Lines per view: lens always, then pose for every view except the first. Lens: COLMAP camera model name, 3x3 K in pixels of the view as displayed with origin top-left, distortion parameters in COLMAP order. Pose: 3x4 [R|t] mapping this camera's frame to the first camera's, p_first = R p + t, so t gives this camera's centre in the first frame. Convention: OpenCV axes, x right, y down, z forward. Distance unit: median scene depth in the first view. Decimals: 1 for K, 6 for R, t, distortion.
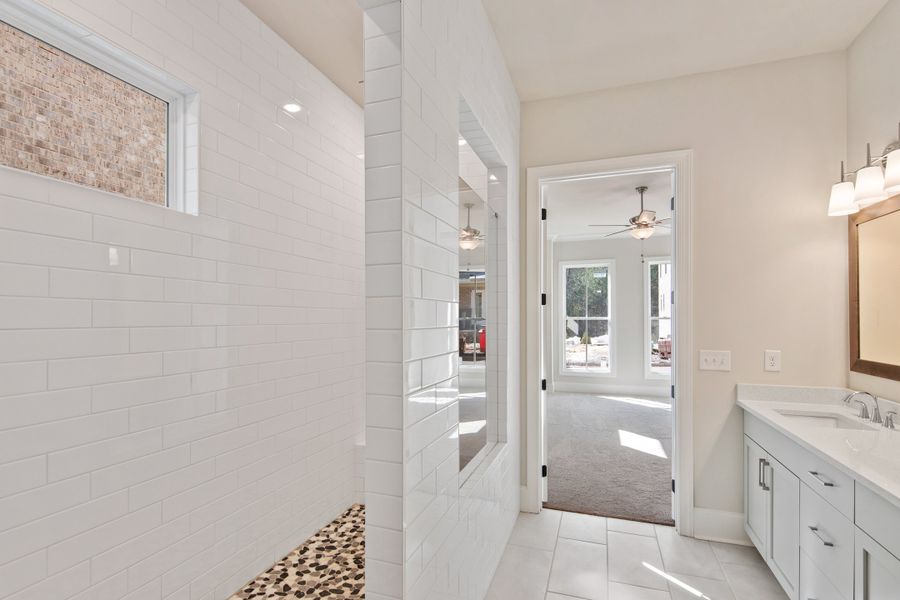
lens RADIAL K [[444.3, 0, 449.0], [0, 444.3, 311.5], [0, 0, 1]] dist [0.030142, -0.020014]
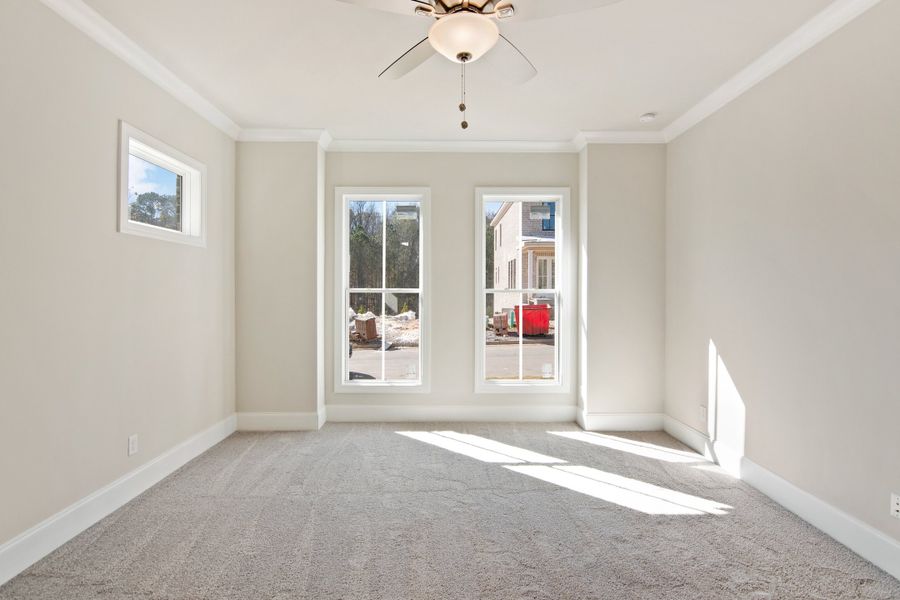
lens RADIAL K [[438.0, 0, 449.9], [0, 438.0, 296.9], [0, 0, 1]] dist [0.030910, -0.018829]
pose [[0.942628, -0.000499, 0.333844, 0.497394], [-0.009542, 0.999550, 0.028436, 0.017124], [-0.333708, -0.029990, 0.942199, 1.090778]]
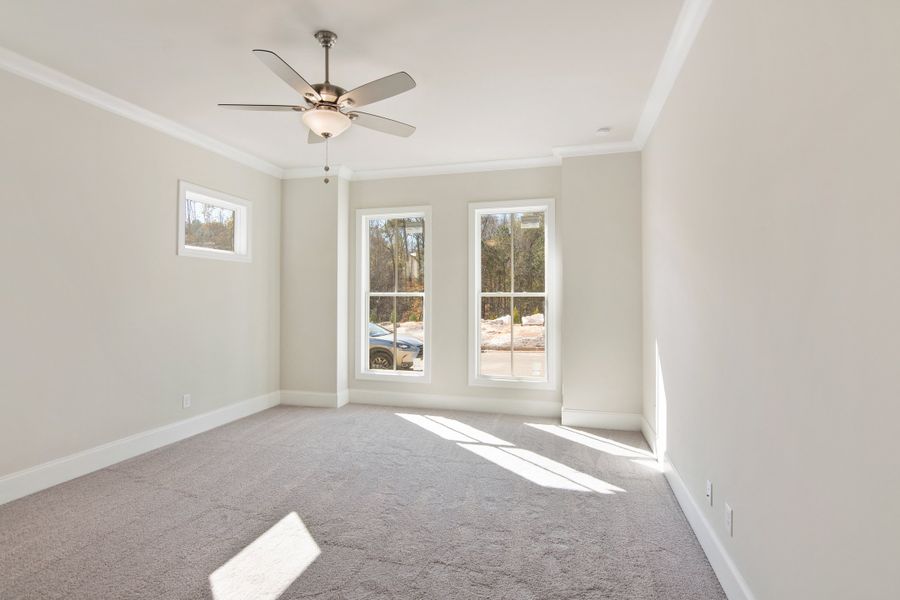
lens RADIAL K [[452.5, 0, 451.6], [0, 452.5, 292.5], [0, 0, 1]] dist [0.035689, -0.020936]
pose [[0.997916, 0.002537, 0.064472, 0.863795], [-0.003202, 0.999943, 0.010209, 0.013430], [-0.064443, -0.010394, 0.997867, 0.770143]]
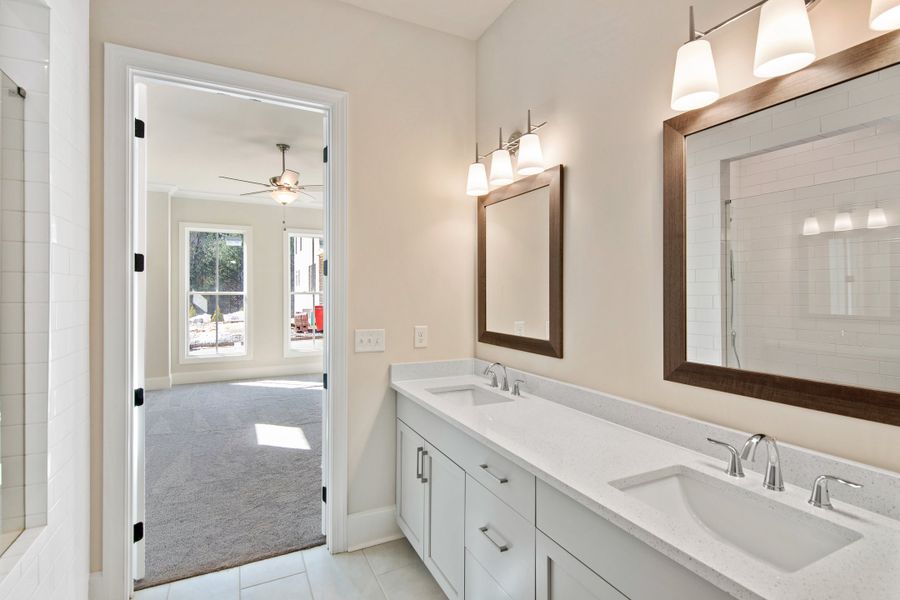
lens RADIAL K [[438.0, 0, 449.9], [0, 438.0, 296.9], [0, 0, 1]] dist [0.030910, -0.018829]
pose [[0.709795, -0.004675, 0.704392, 0.084046], [-0.012077, 0.999750, 0.018805, 0.004255], [-0.704304, -0.021854, 0.709562, 0.243335]]
